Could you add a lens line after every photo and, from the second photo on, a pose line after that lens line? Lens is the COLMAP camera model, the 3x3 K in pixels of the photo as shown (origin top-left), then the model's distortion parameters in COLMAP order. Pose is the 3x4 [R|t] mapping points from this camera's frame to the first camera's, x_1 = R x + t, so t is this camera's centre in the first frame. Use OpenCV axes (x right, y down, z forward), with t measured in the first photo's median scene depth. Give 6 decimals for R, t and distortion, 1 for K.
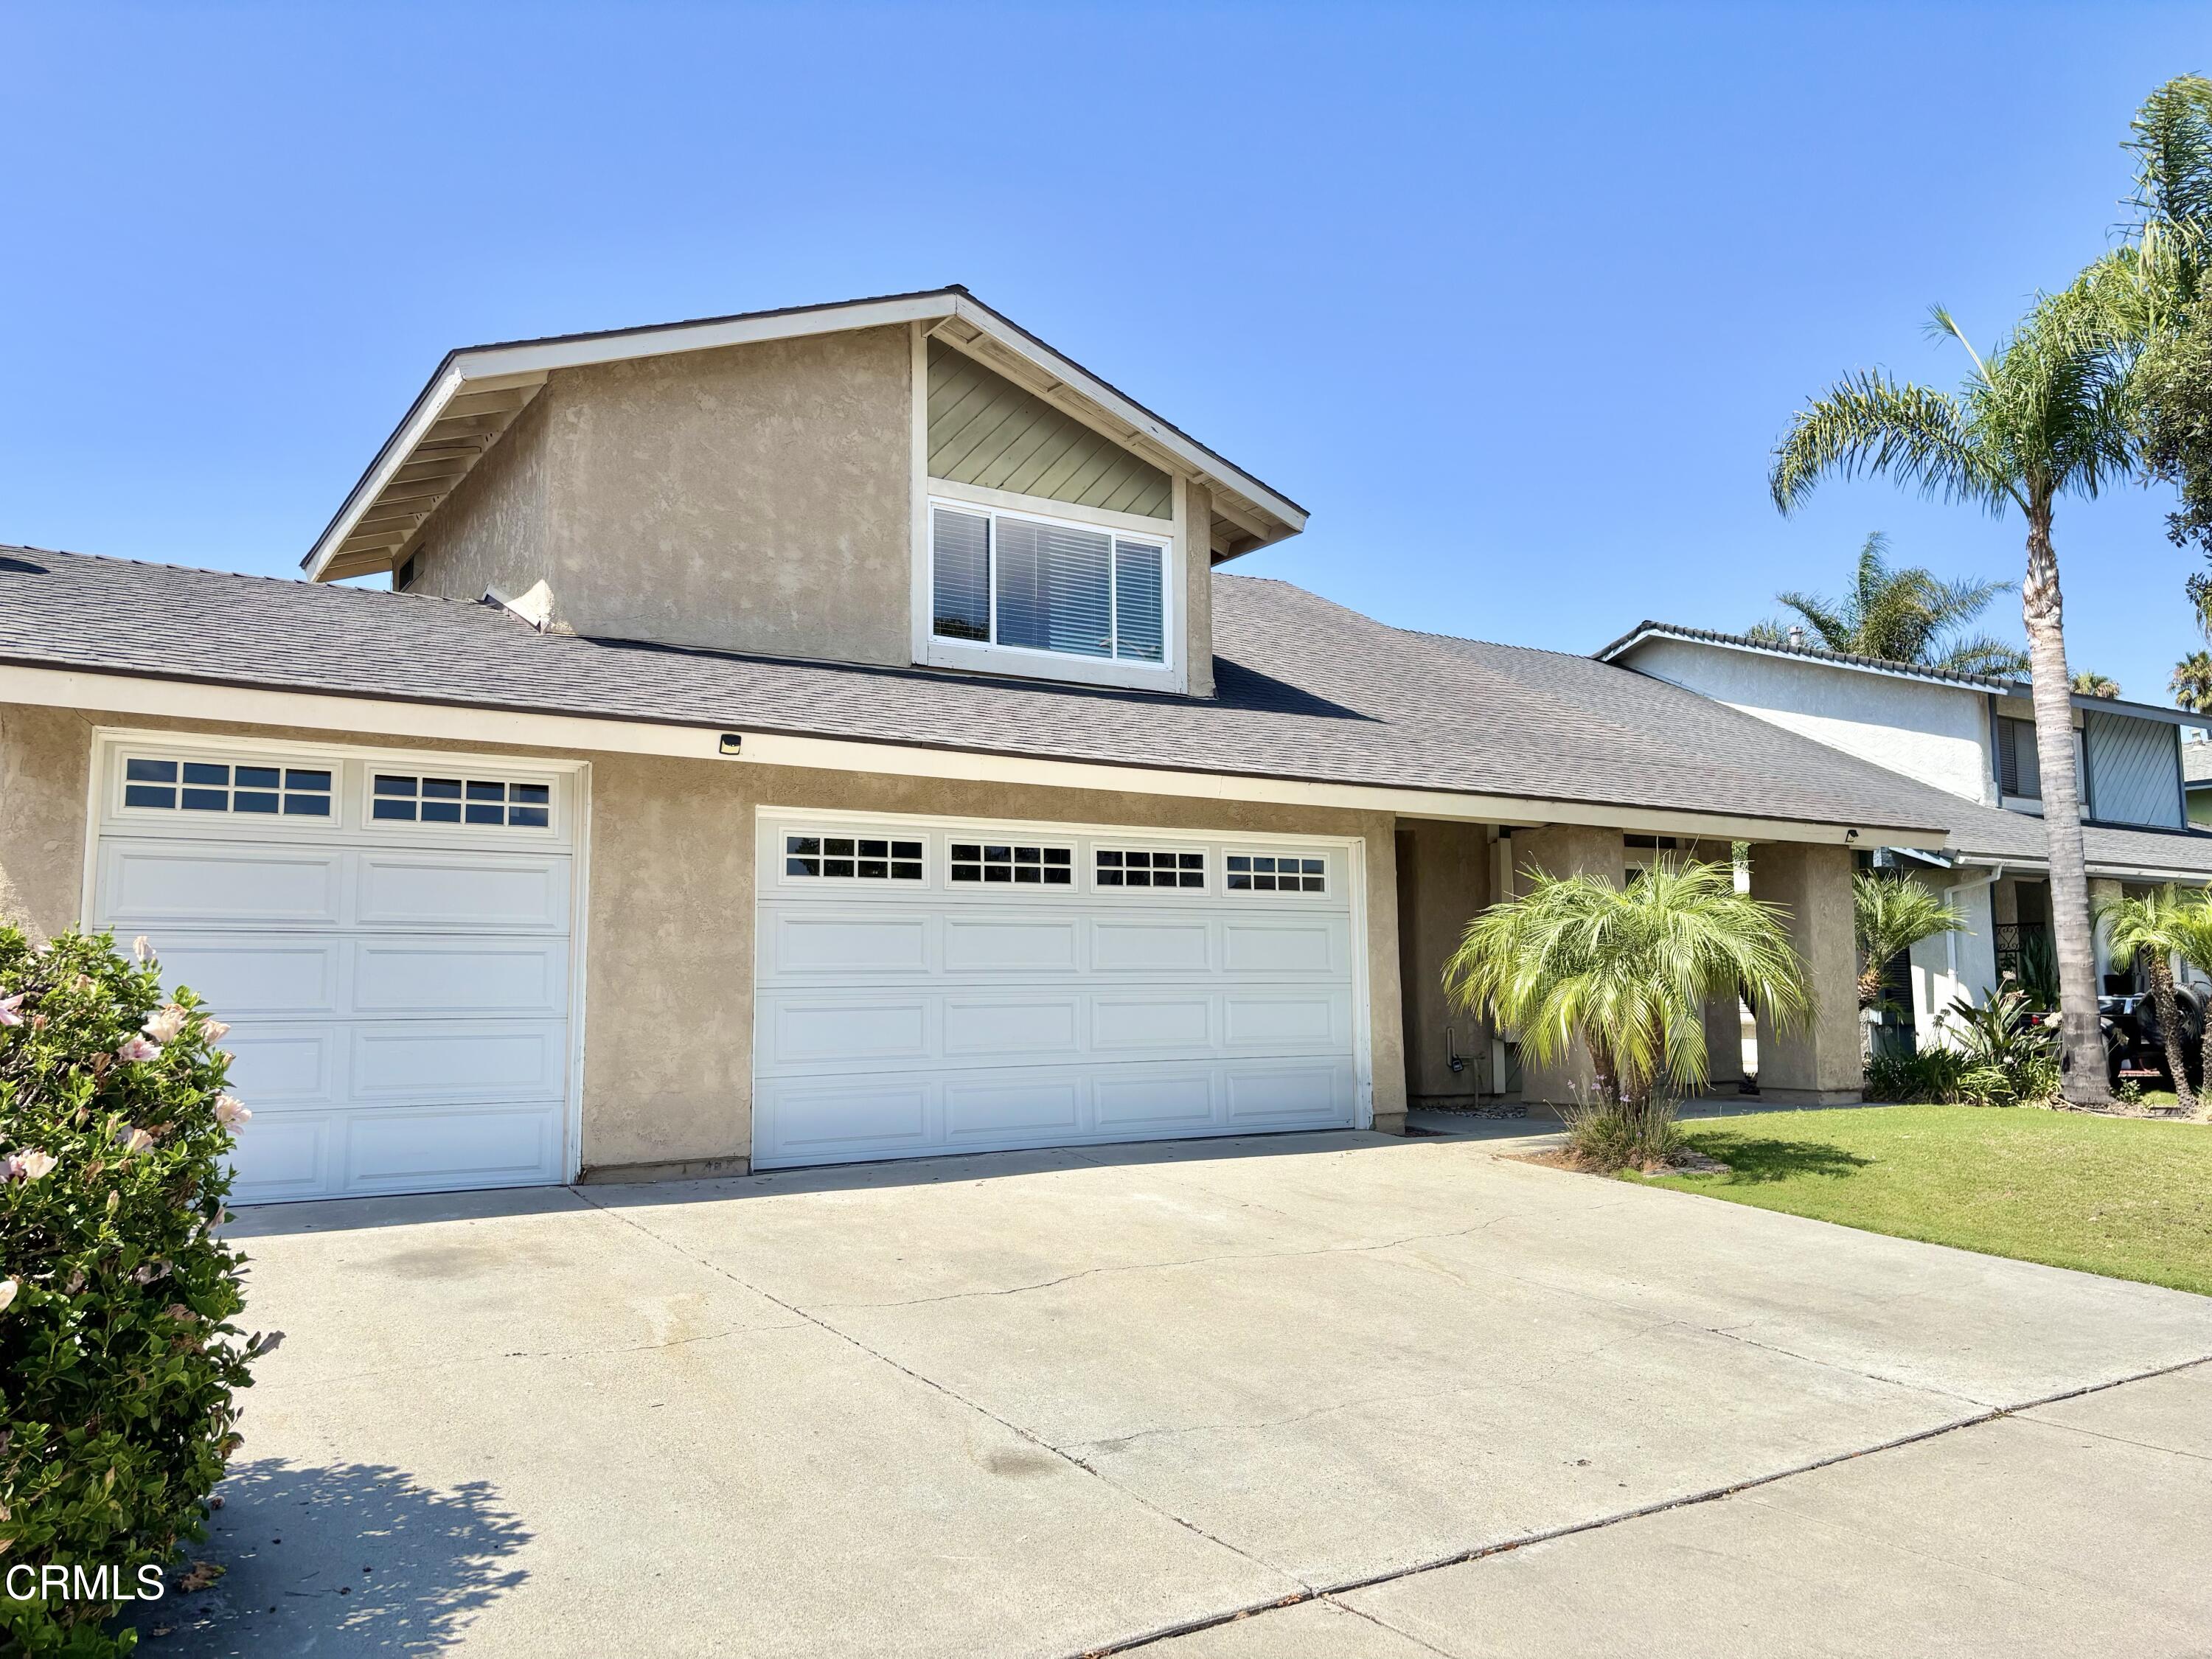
lens RADIAL K [[1659.4, 0, 1101.7], [0, 1659.4, 824.0], [0, 0, 1]] dist [-0.008801, 0.002078]
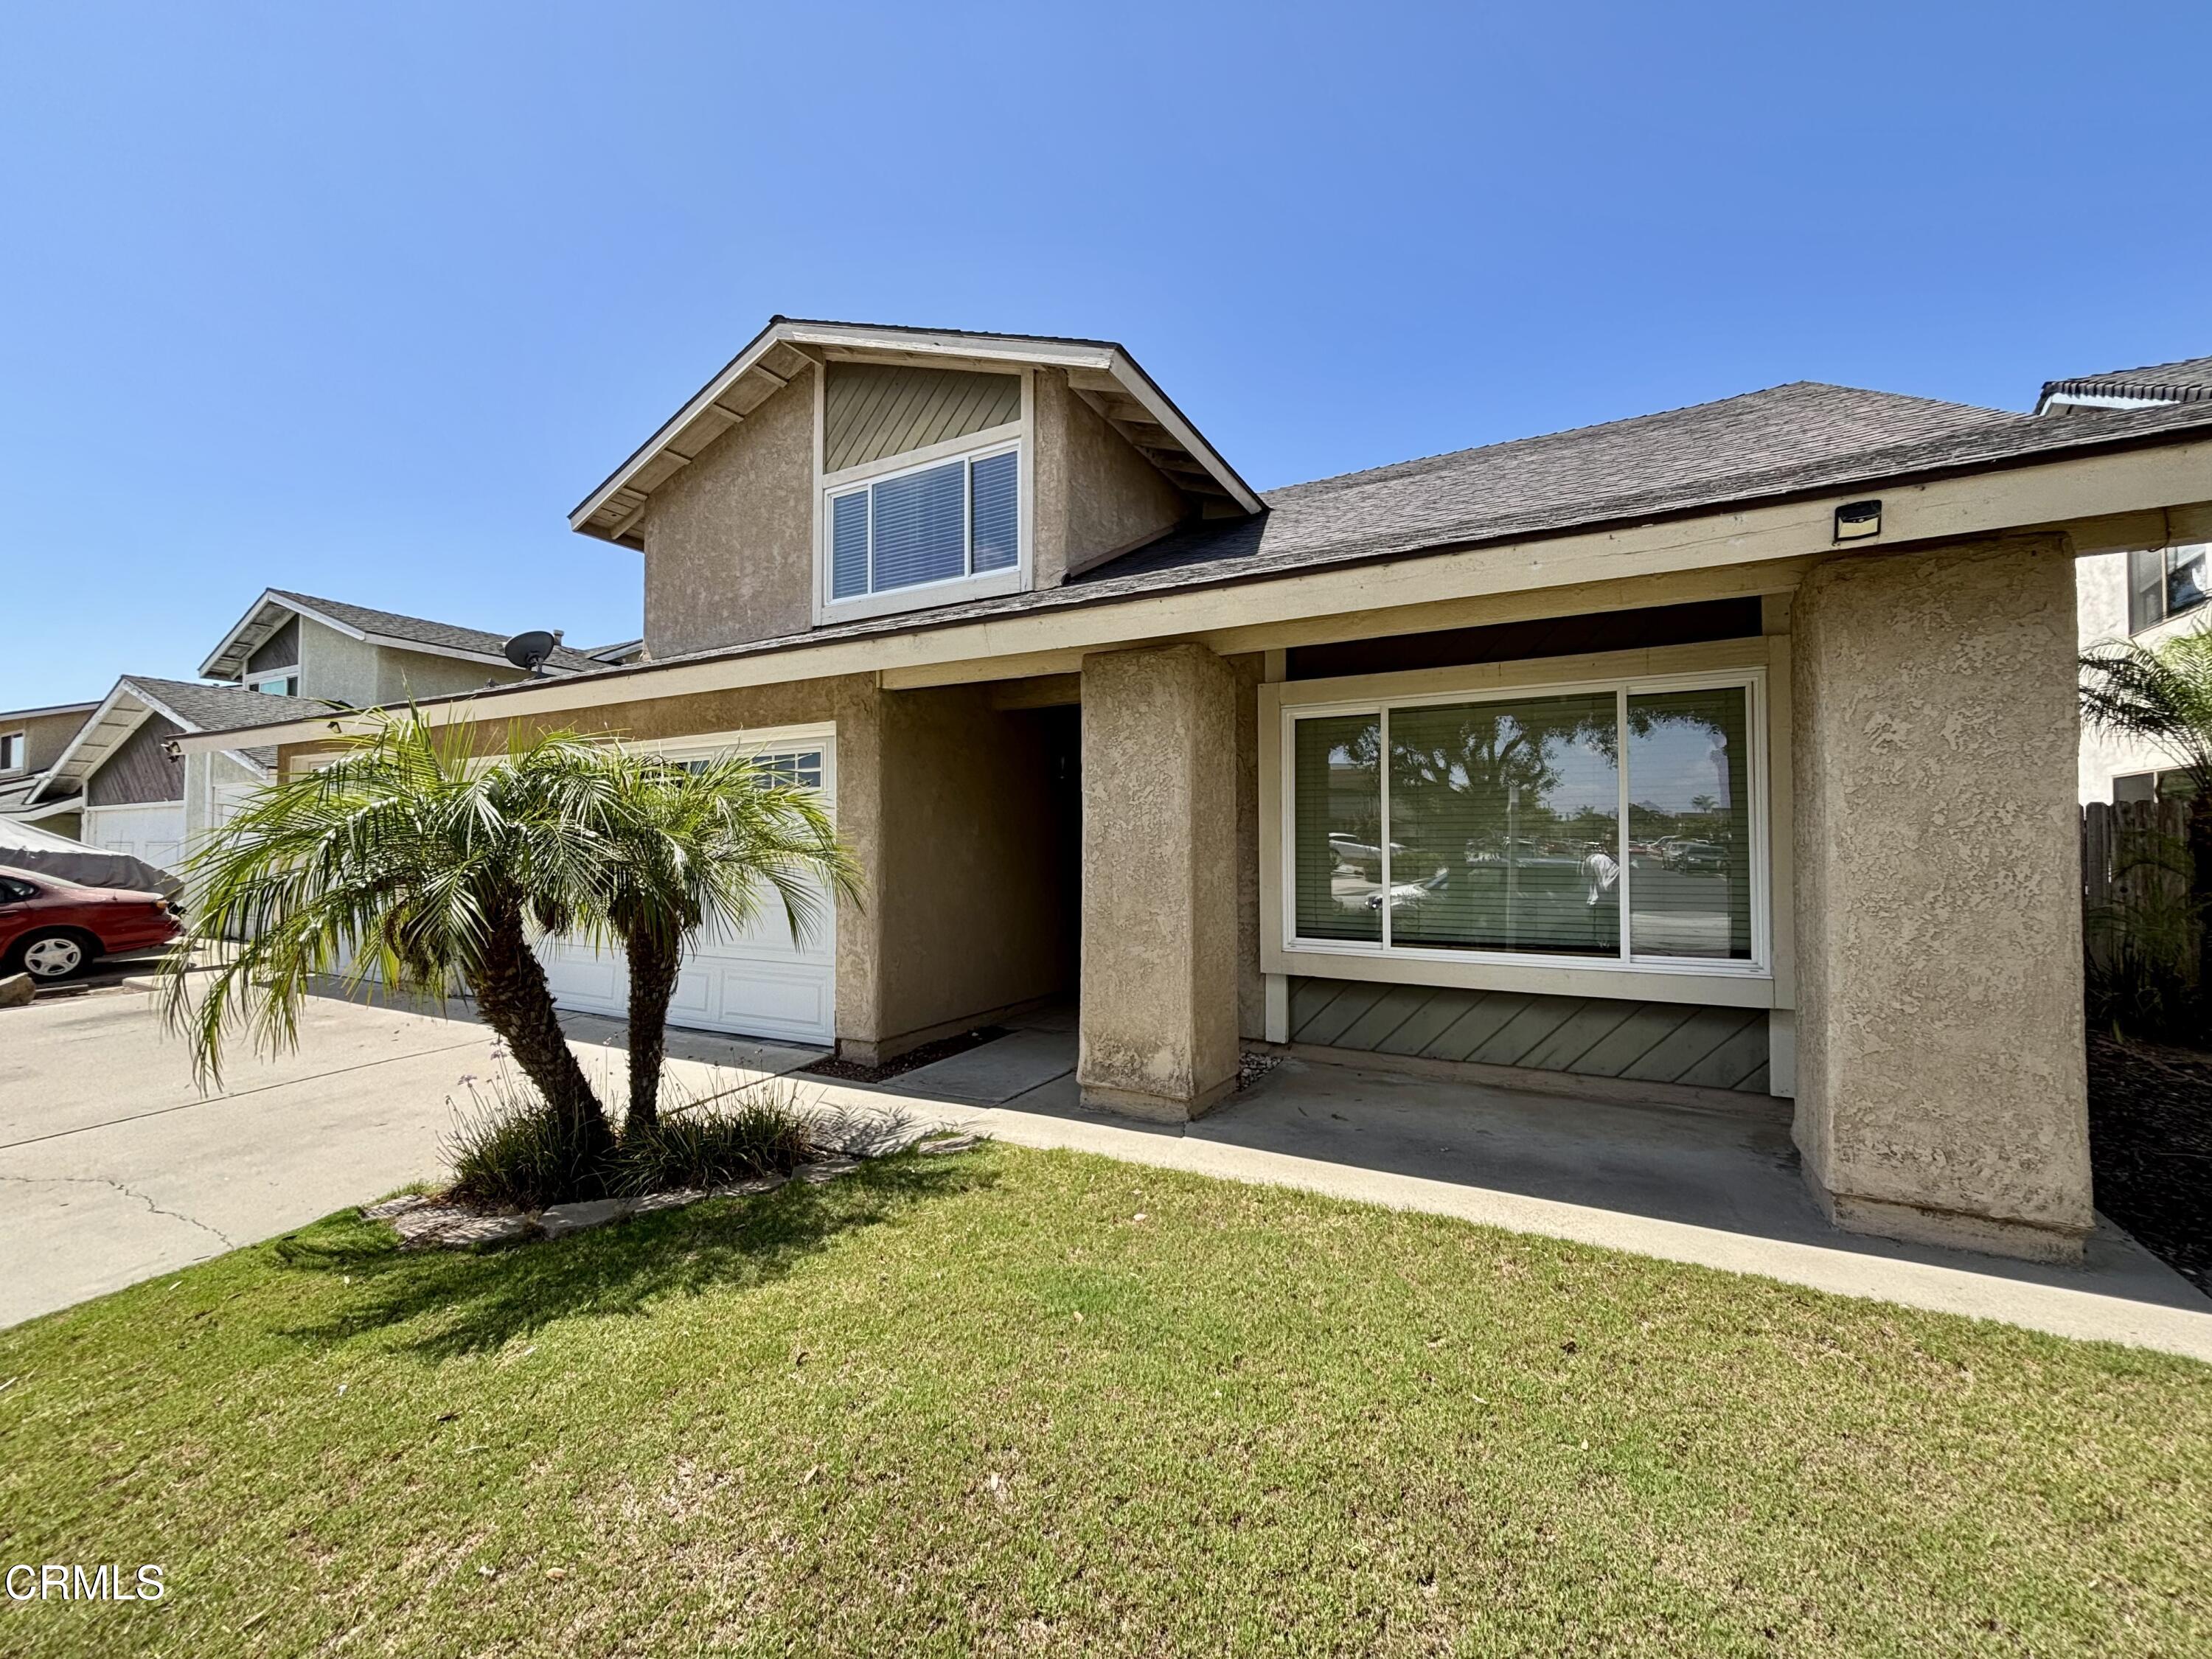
lens RADIAL K [[887.5, 0, 1109.7], [0, 887.5, 830.2], [0, 0, 1]] dist [-0.017620, -0.000112]
pose [[0.478007, -0.011791, -0.878277, 0.771402], [0.090661, 0.995232, 0.035982, 0.074907], [0.873664, -0.096825, 0.476797, 1.094100]]
